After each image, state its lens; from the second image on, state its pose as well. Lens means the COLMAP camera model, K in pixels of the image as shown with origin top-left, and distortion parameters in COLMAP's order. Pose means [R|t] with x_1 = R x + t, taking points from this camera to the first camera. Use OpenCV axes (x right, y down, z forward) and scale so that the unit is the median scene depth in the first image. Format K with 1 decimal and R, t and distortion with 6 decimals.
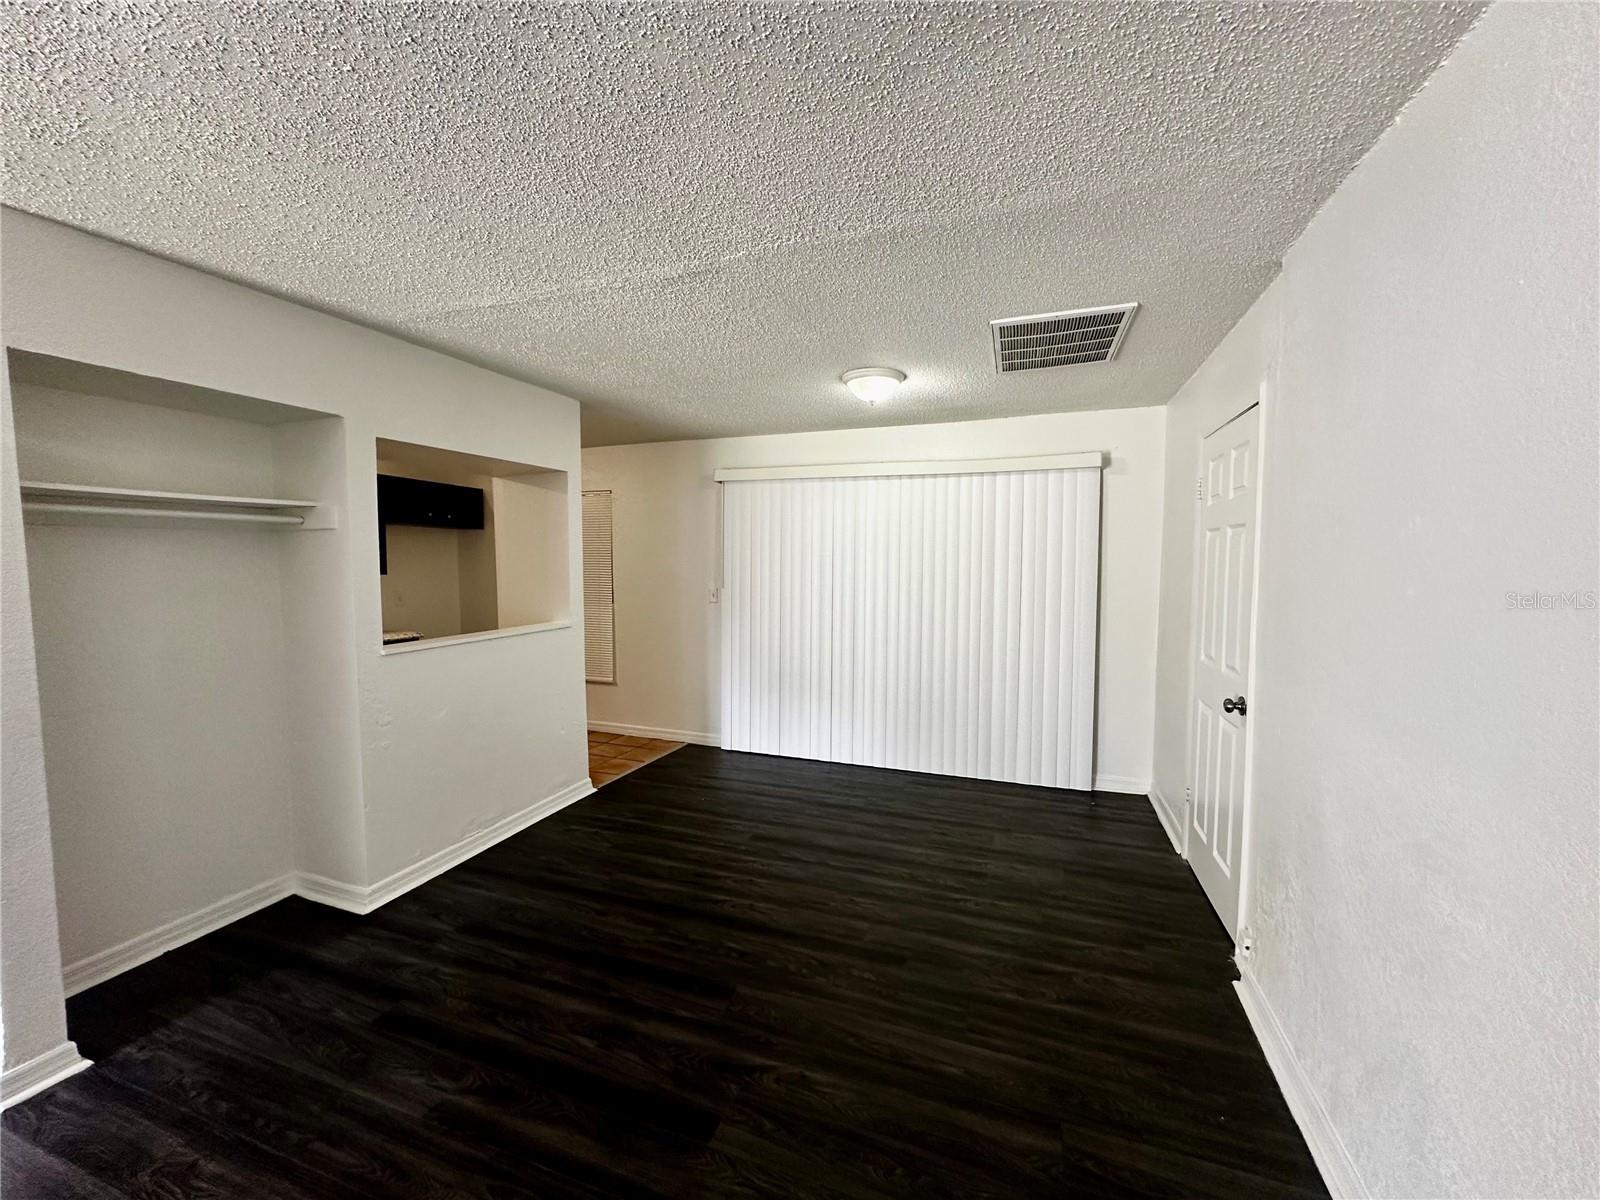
lens RADIAL K [[637.6, 0, 796.9], [0, 637.6, 598.4], [0, 0, 1]] dist [-0.000526, 0.000276]
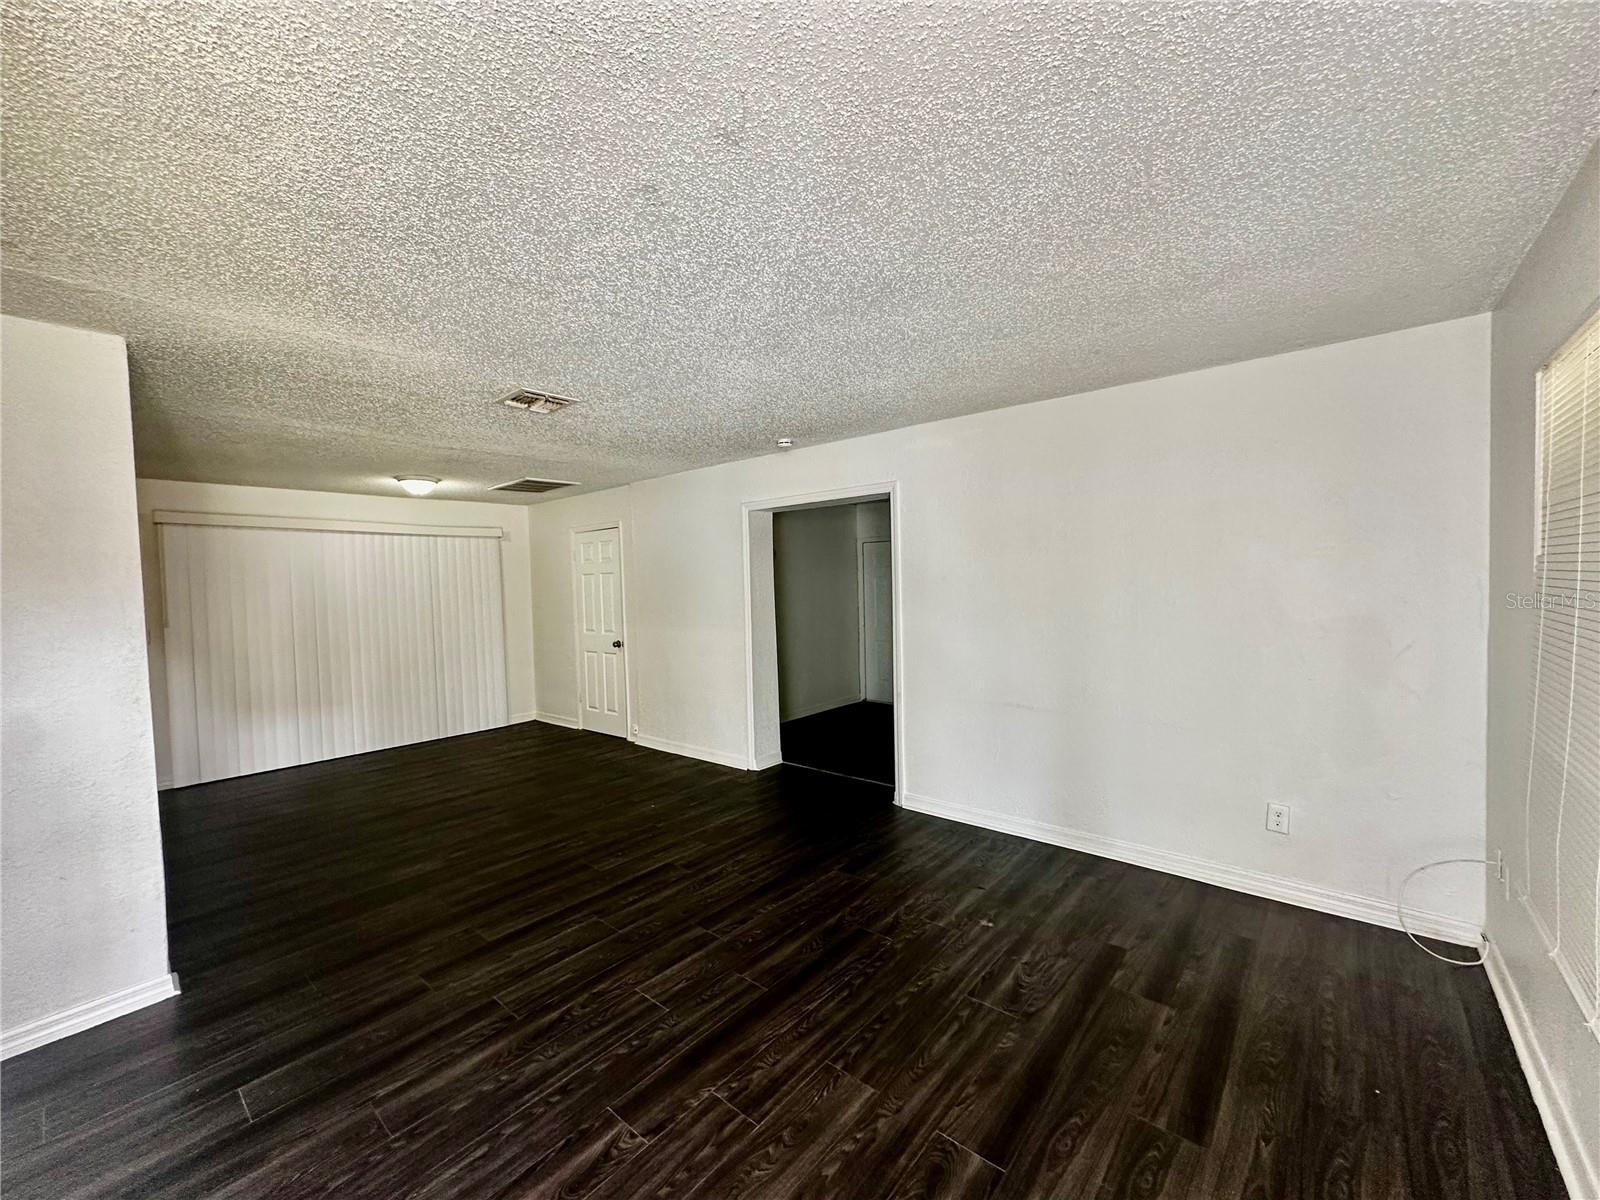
lens RADIAL K [[637.6, 0, 797.8], [0, 637.6, 605.0], [0, 0, 1]] dist [-0.000526, 0.000276]
pose [[0.346849, -0.043975, 0.936889, -0.847401], [0.083882, 0.996352, 0.015711, 0.018743], [-0.934162, 0.073139, 0.349273, -0.341110]]
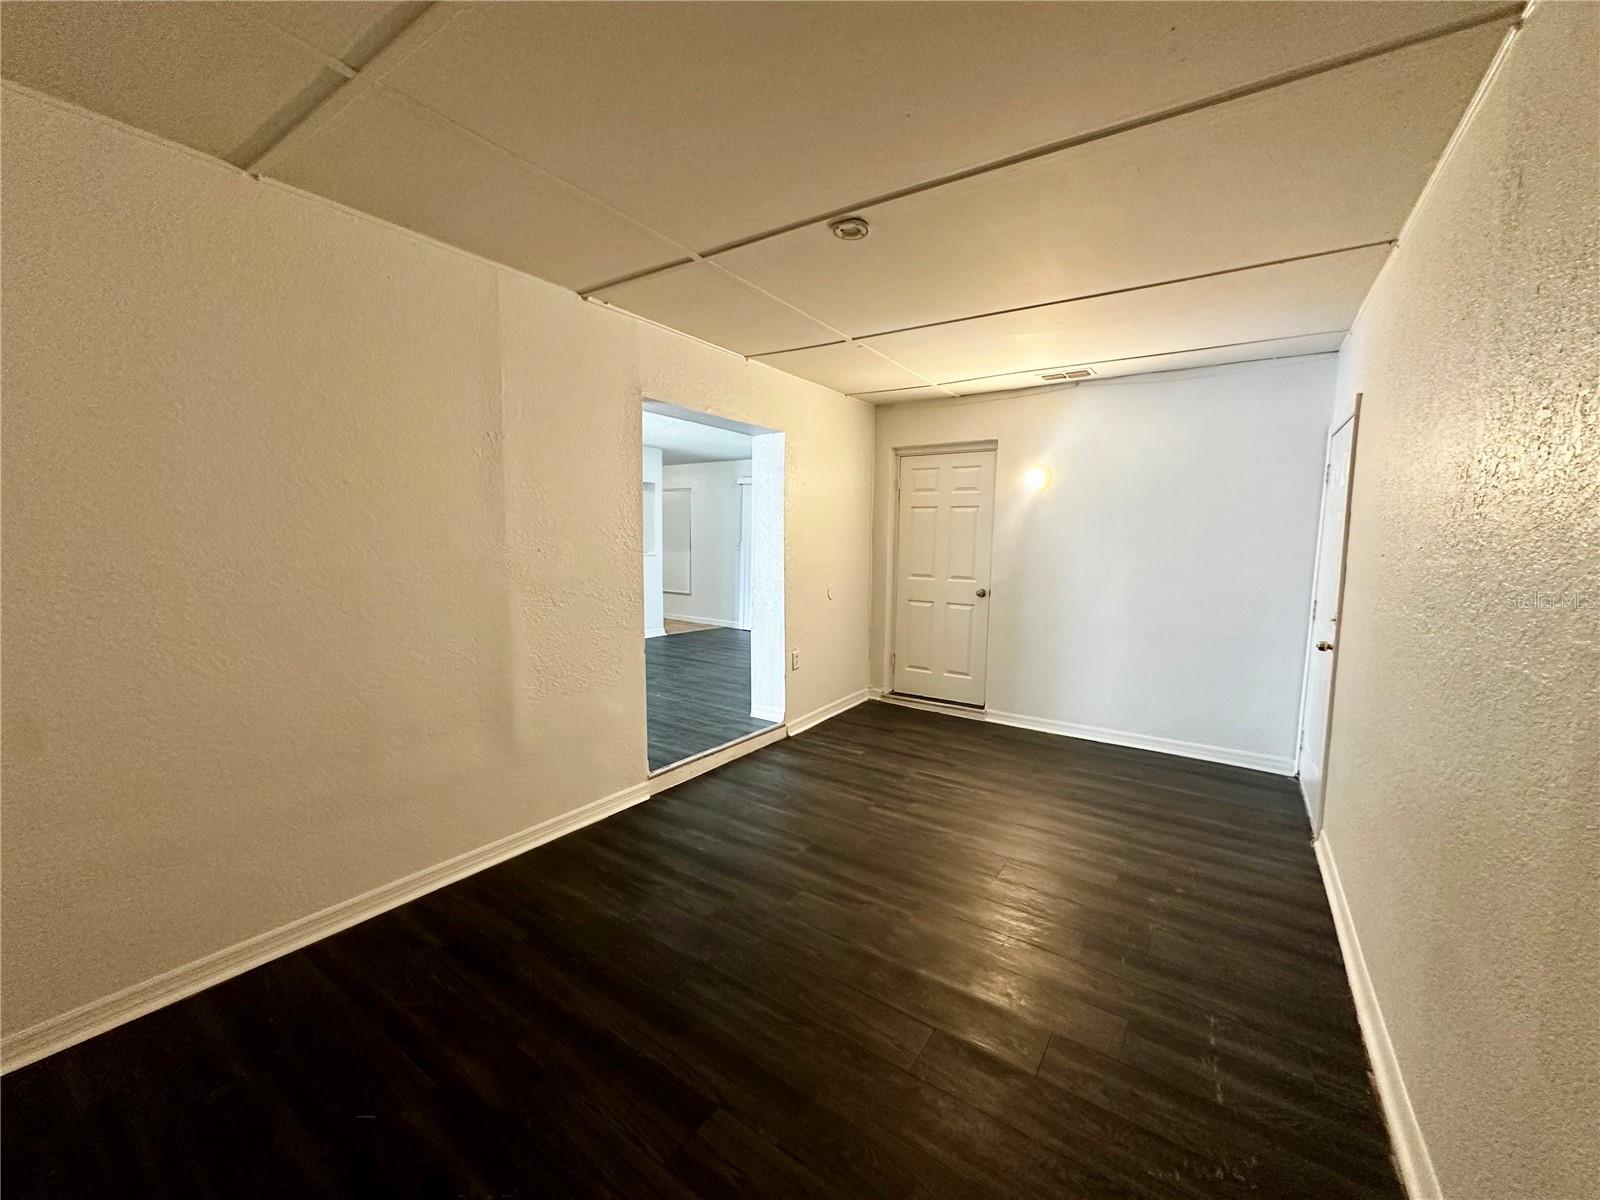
lens RADIAL K [[637.6, 0, 800.9], [0, 637.6, 606.3], [0, 0, 1]] dist [-0.000526, 0.000276]
pose [[0.969399, 0.044576, -0.241410, 0.605444], [-0.031769, 0.997886, 0.056688, 0.071641], [0.243427, -0.047284, 0.968766, -0.908084]]
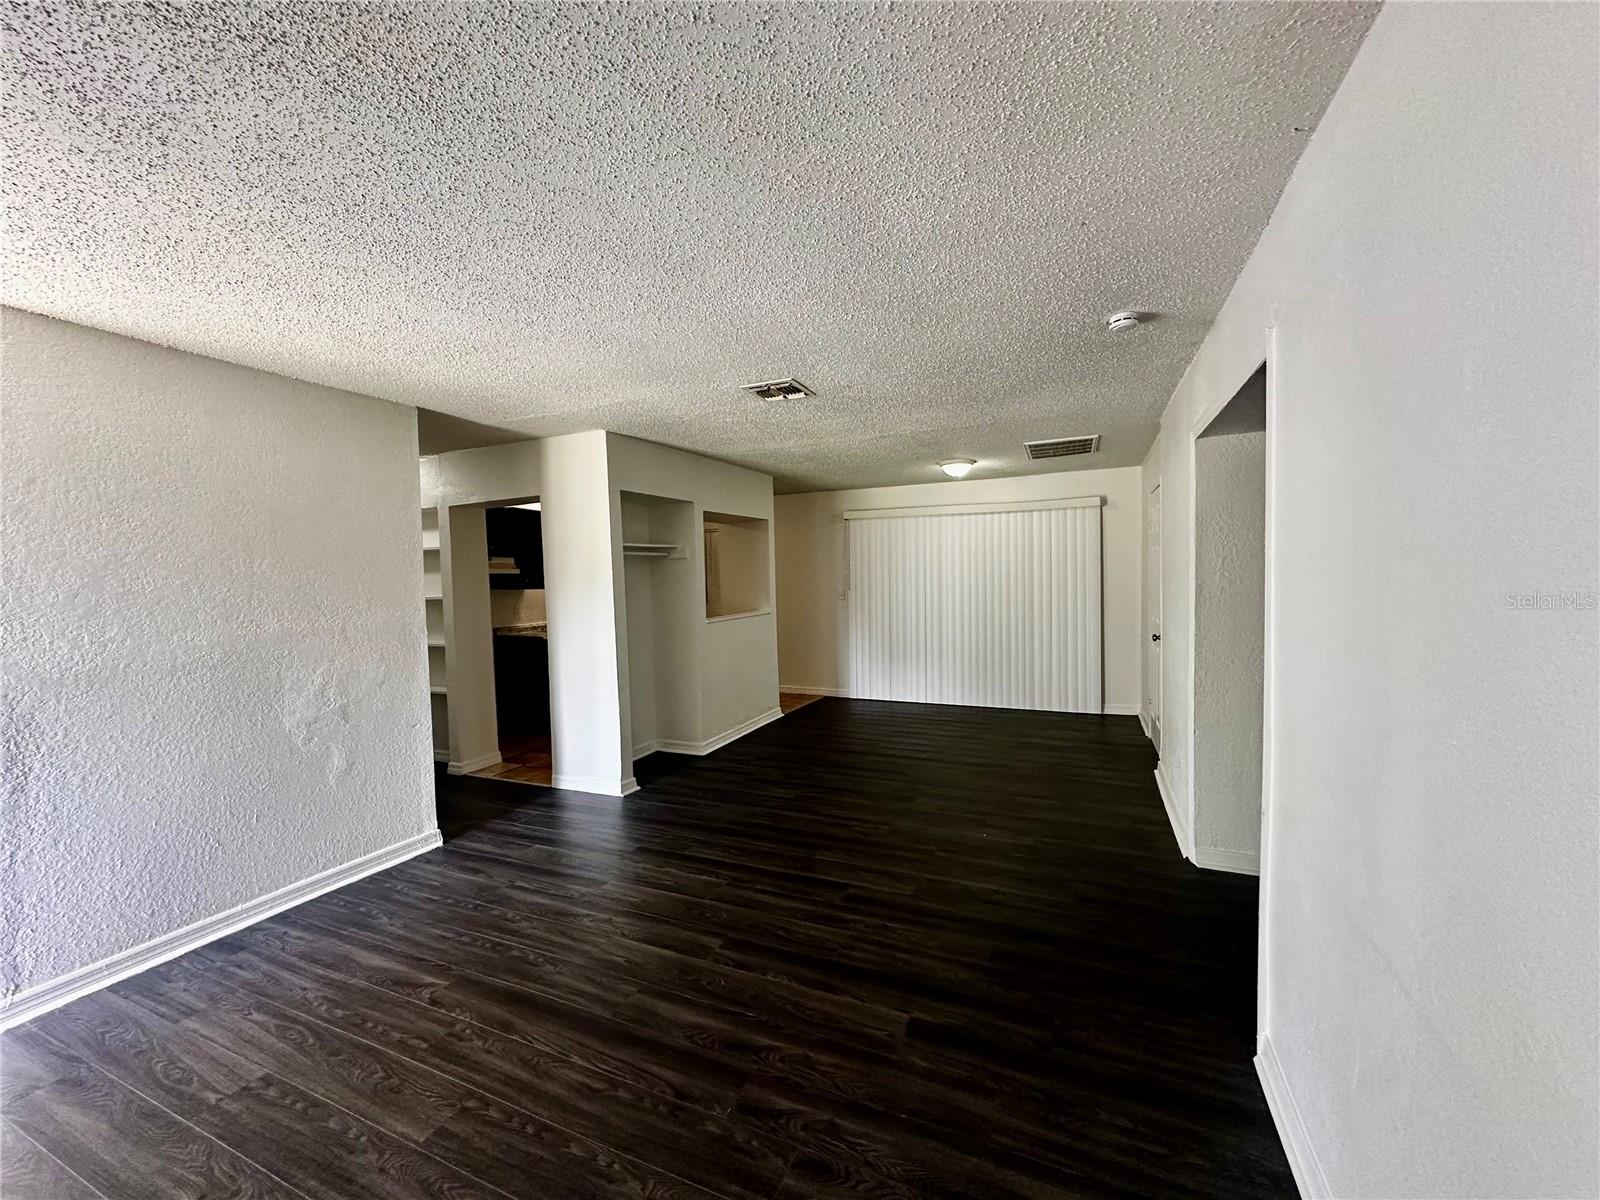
lens RADIAL K [[637.6, 0, 797.8], [0, 637.6, 600.9], [0, 0, 1]] dist [-0.000526, 0.000276]
pose [[0.997190, -0.021207, -0.071845, -0.154228], [0.019843, 0.999610, -0.019644, 0.043140], [0.072234, 0.018163, 0.997222, -0.597031]]
